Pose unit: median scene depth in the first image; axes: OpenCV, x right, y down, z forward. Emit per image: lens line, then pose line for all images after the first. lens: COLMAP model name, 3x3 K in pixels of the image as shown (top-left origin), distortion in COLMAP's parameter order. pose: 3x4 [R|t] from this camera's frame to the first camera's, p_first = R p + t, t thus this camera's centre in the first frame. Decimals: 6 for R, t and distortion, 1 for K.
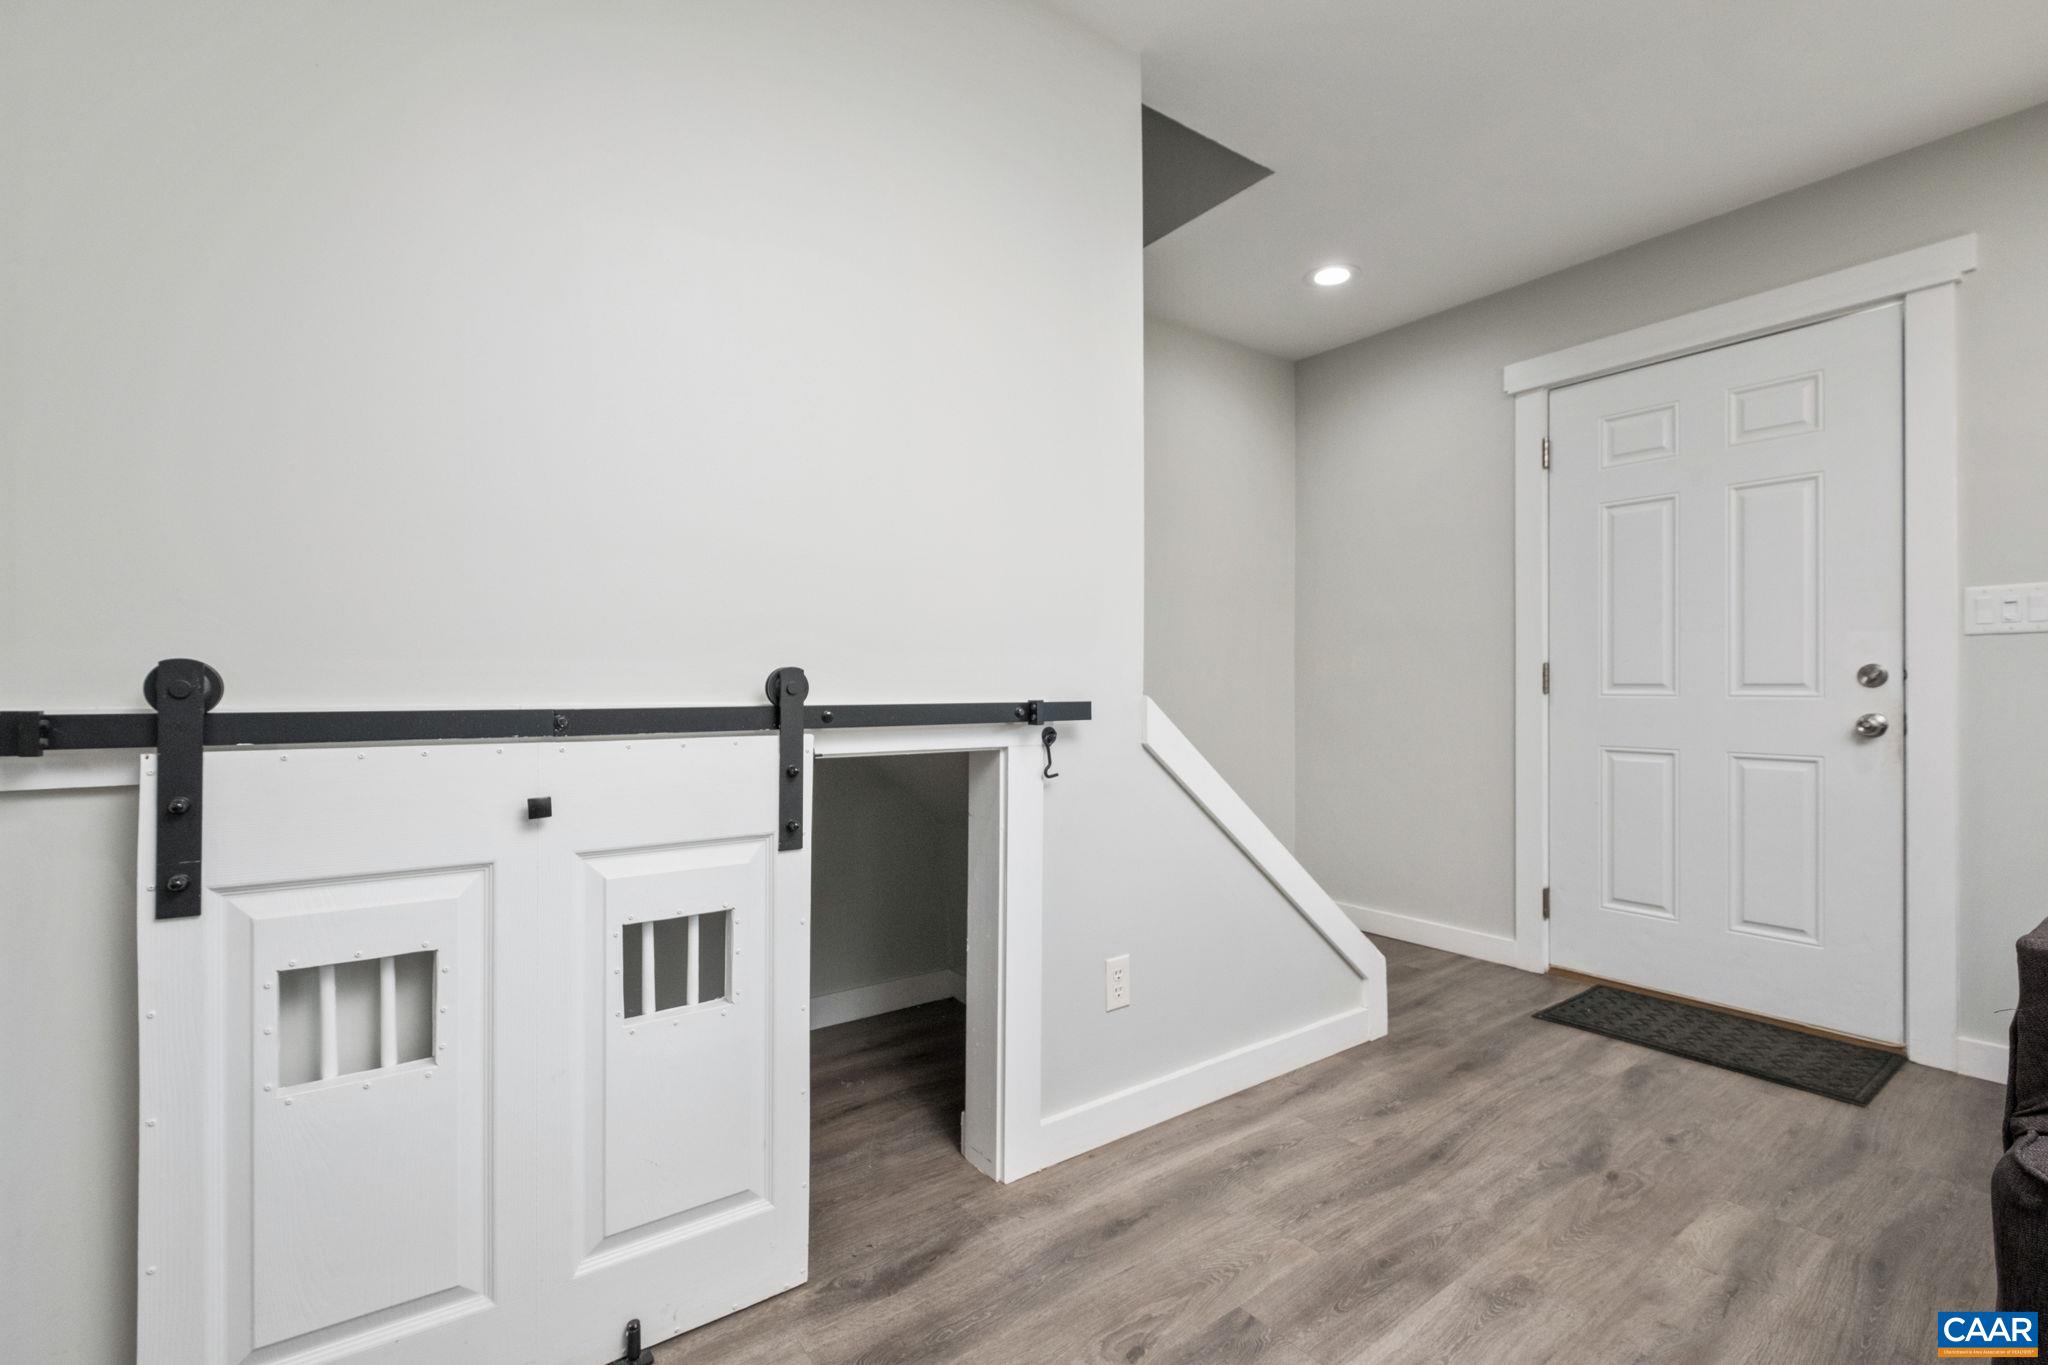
lens RADIAL K [[922.0, 0, 1020.8], [0, 922.0, 682.4], [0, 0, 1]] dist [0.018229, -0.000424]
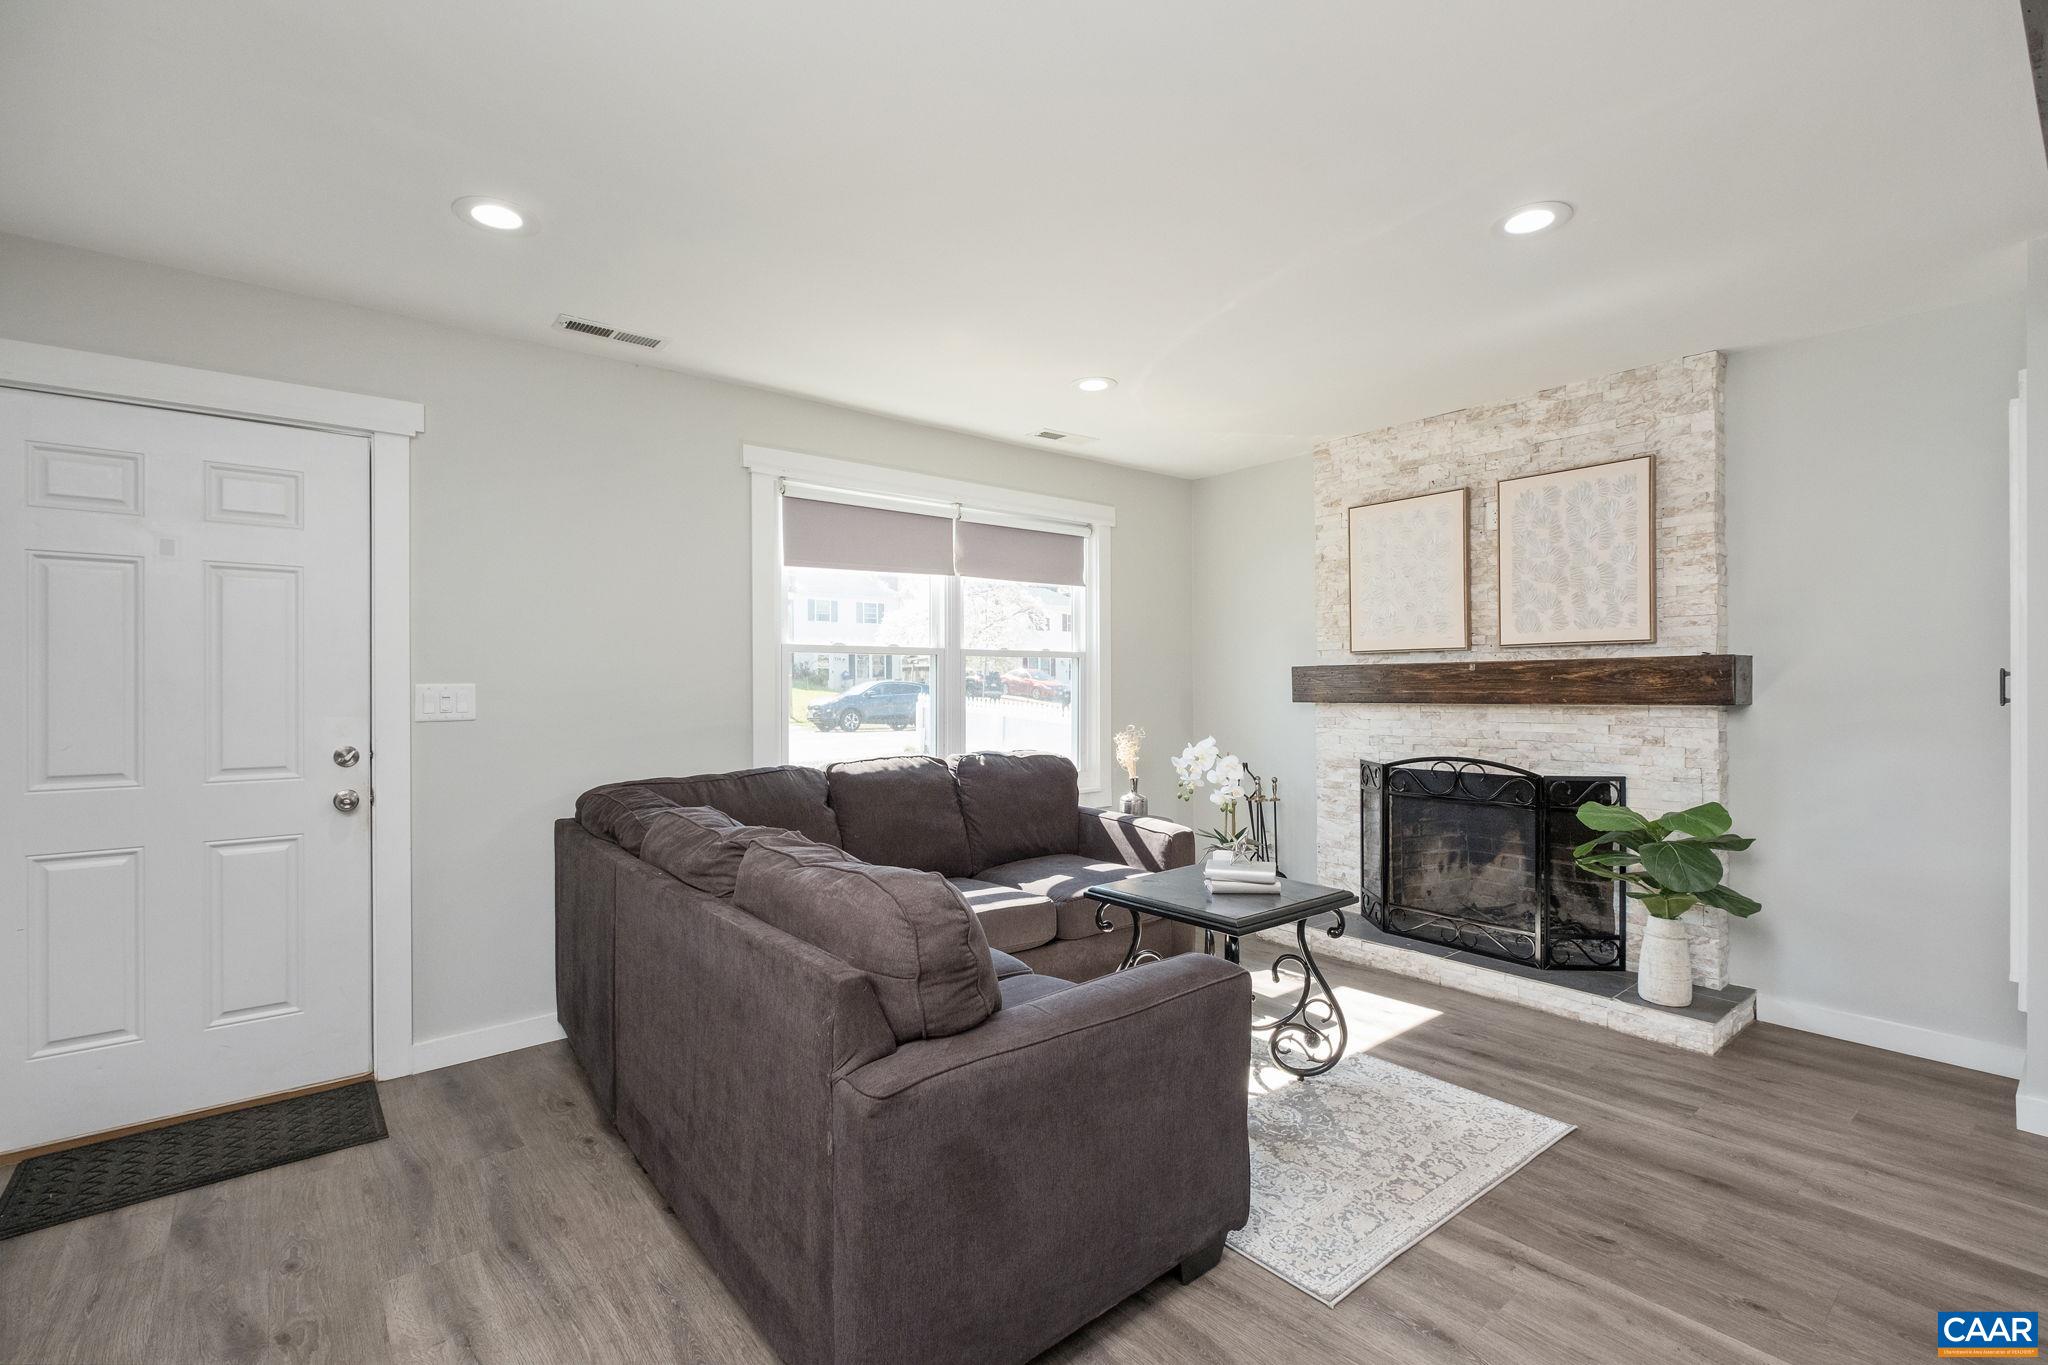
lens RADIAL K [[922.0, 0, 1033.1], [0, 922.0, 686.2], [0, 0, 1]] dist [0.018229, -0.000424]
pose [[-0.031456, -0.002847, 0.999501, -0.271089], [-0.005058, 0.999984, 0.002689, -0.109454], [-0.999492, -0.004971, -0.031470, 0.221769]]
